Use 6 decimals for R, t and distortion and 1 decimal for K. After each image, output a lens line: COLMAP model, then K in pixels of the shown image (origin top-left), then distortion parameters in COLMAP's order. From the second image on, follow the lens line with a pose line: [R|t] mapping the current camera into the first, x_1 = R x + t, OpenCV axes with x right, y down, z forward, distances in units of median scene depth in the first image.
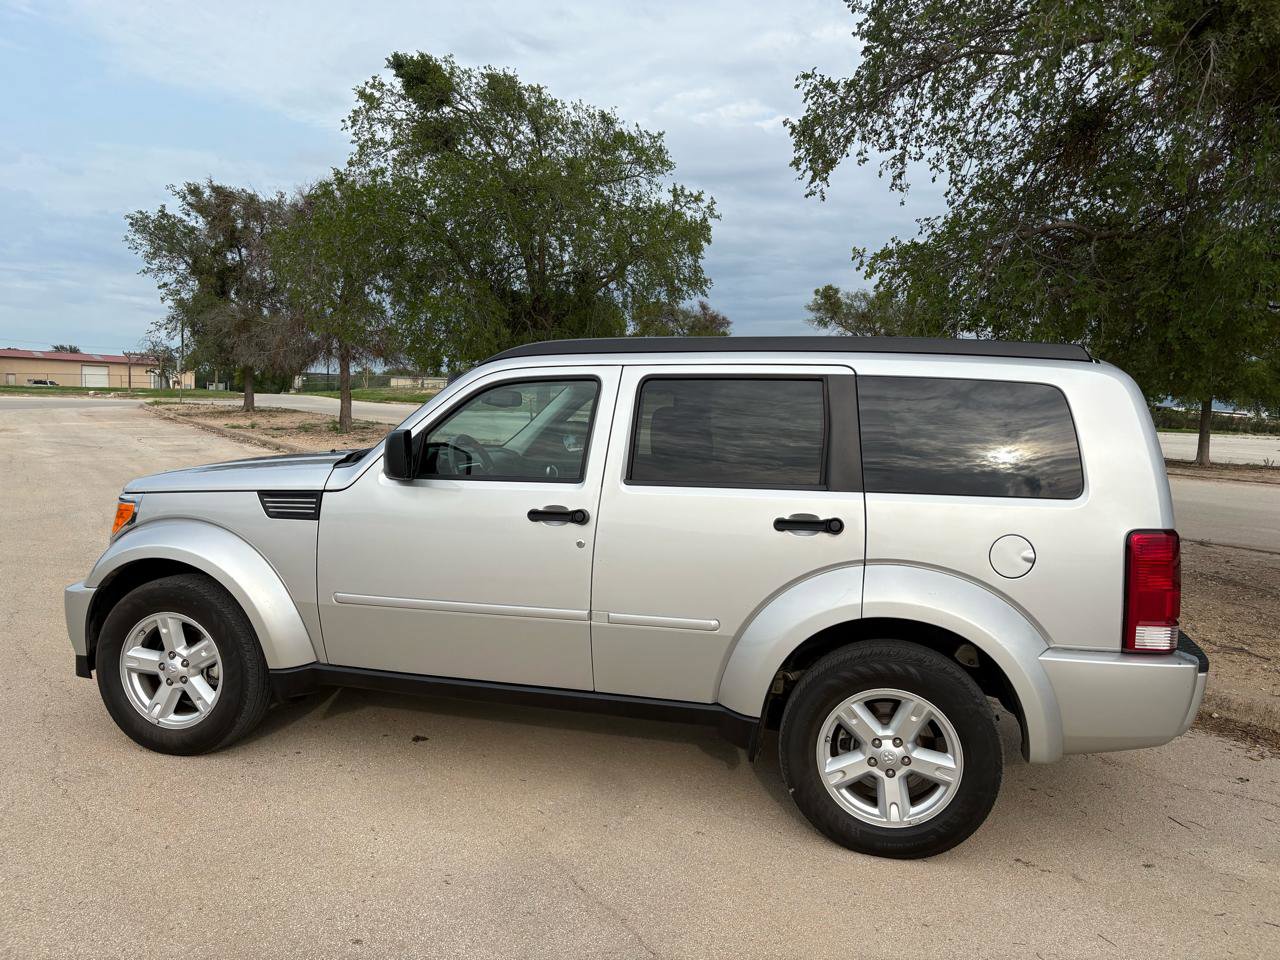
lens RADIAL K [[958.4, 0, 637.4], [0, 958.4, 480.9], [0, 0, 1]] dist [0.031745, -0.029584]
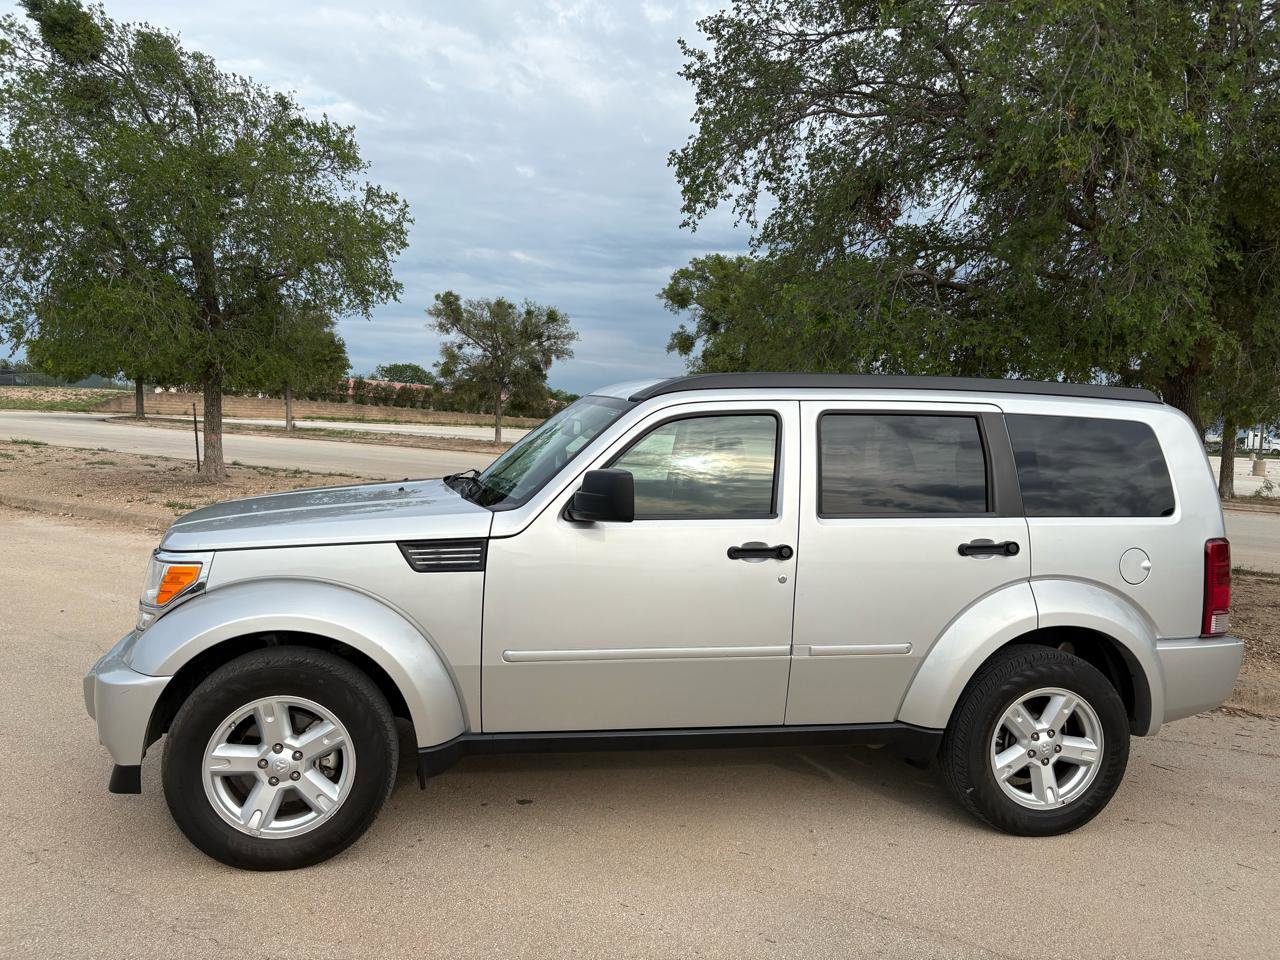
lens RADIAL K [[958.4, 0, 632.4], [0, 958.4, 477.5], [0, 0, 1]] dist [0.031745, -0.029584]
pose [[0.908416, -0.024857, 0.417328, -0.573583], [0.027844, 0.999612, -0.001069, -0.040891], [-0.417139, 0.012591, 0.908756, 0.138602]]
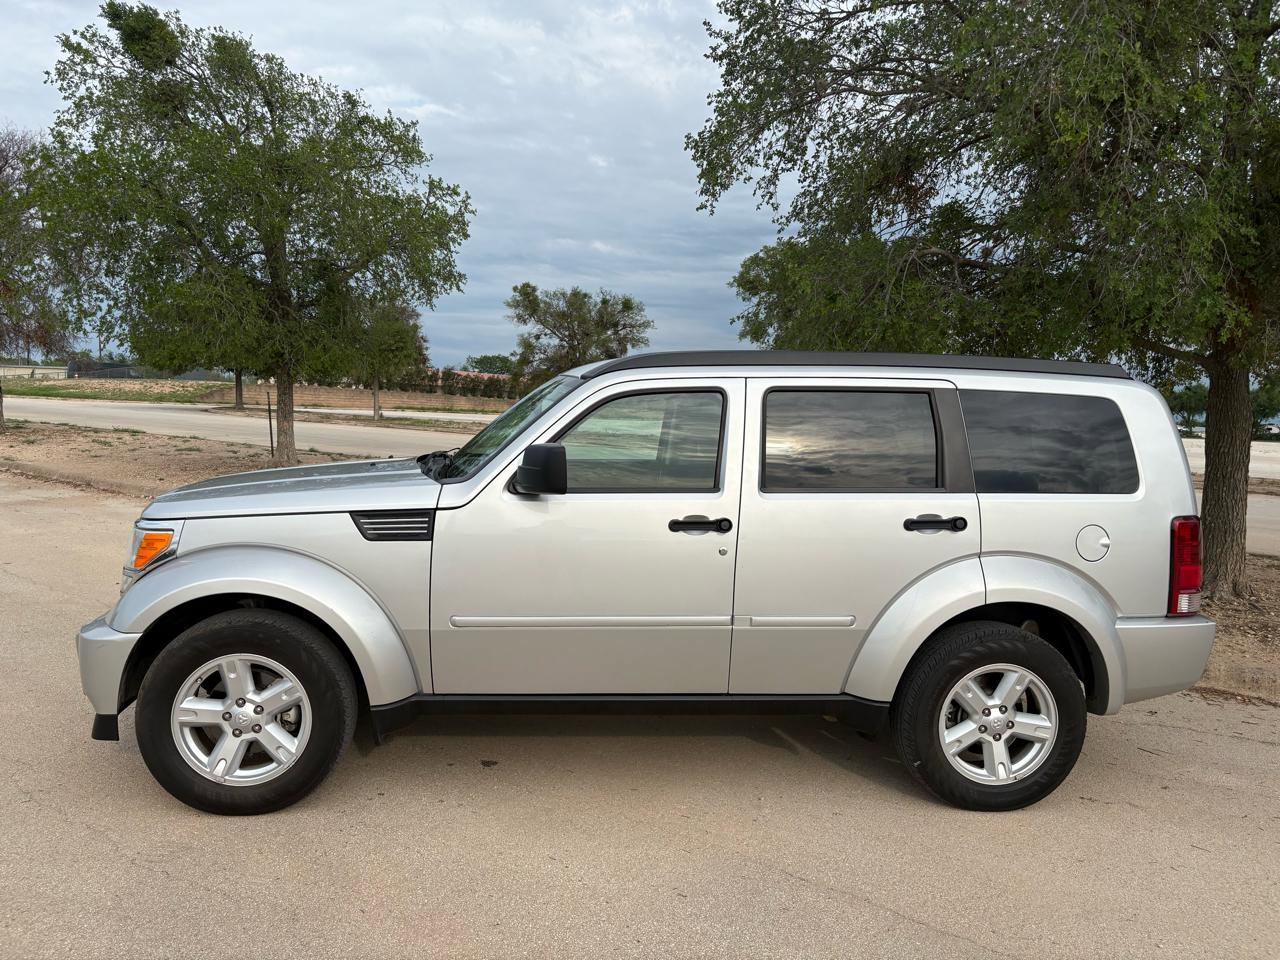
lens RADIAL K [[958.4, 0, 632.8], [0, 958.4, 480.8], [0, 0, 1]] dist [0.031745, -0.029584]
pose [[0.942402, -0.028547, 0.333262, -0.455630], [0.026358, 0.999591, 0.011090, -0.022613], [-0.333442, -0.001667, 0.942769, 0.056472]]
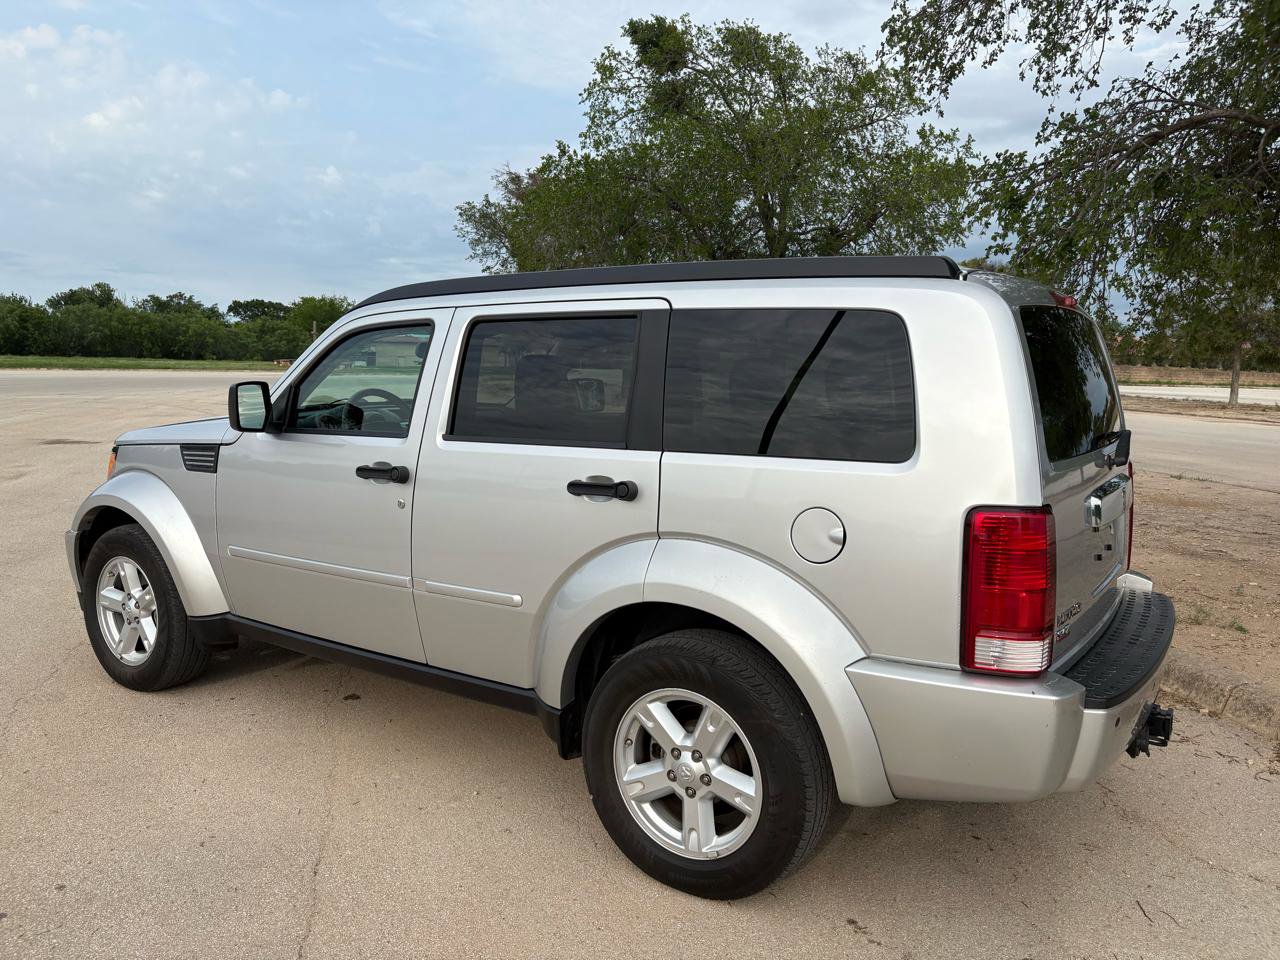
lens RADIAL K [[958.4, 0, 638.2], [0, 958.4, 482.8], [0, 0, 1]] dist [0.031745, -0.029584]
pose [[0.942707, 0.024272, -0.332739, 0.428382], [-0.013465, 0.999305, 0.034745, 0.009322], [0.333351, -0.028274, 0.942379, 0.189269]]
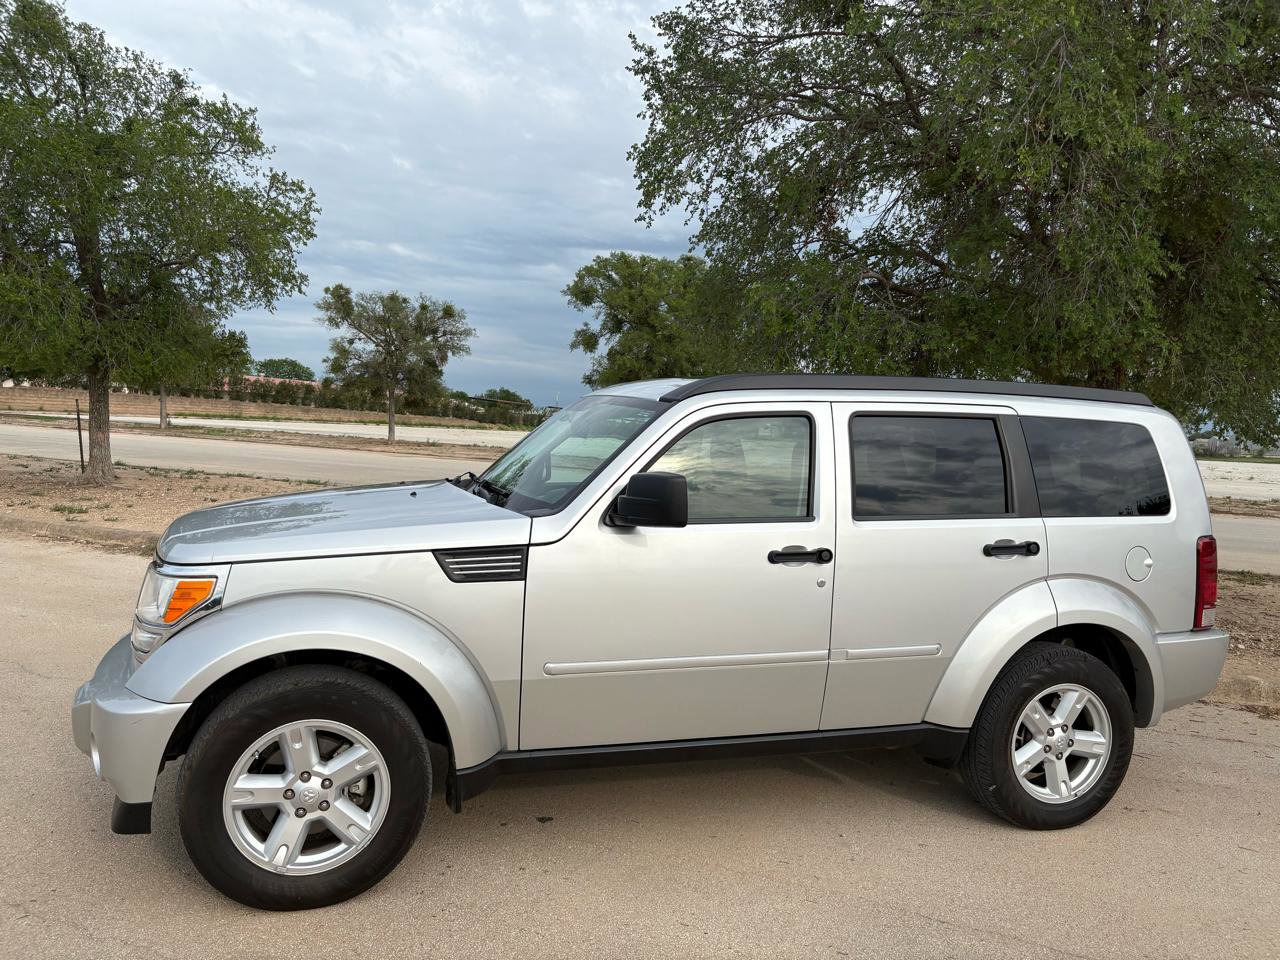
lens RADIAL K [[958.4, 0, 637.7], [0, 958.4, 474.6], [0, 0, 1]] dist [0.031745, -0.029584]
pose [[0.850495, -0.028005, 0.525237, -0.685009], [0.031868, 0.999491, 0.001689, -0.050117], [-0.525017, 0.015301, 0.850954, 0.232665]]
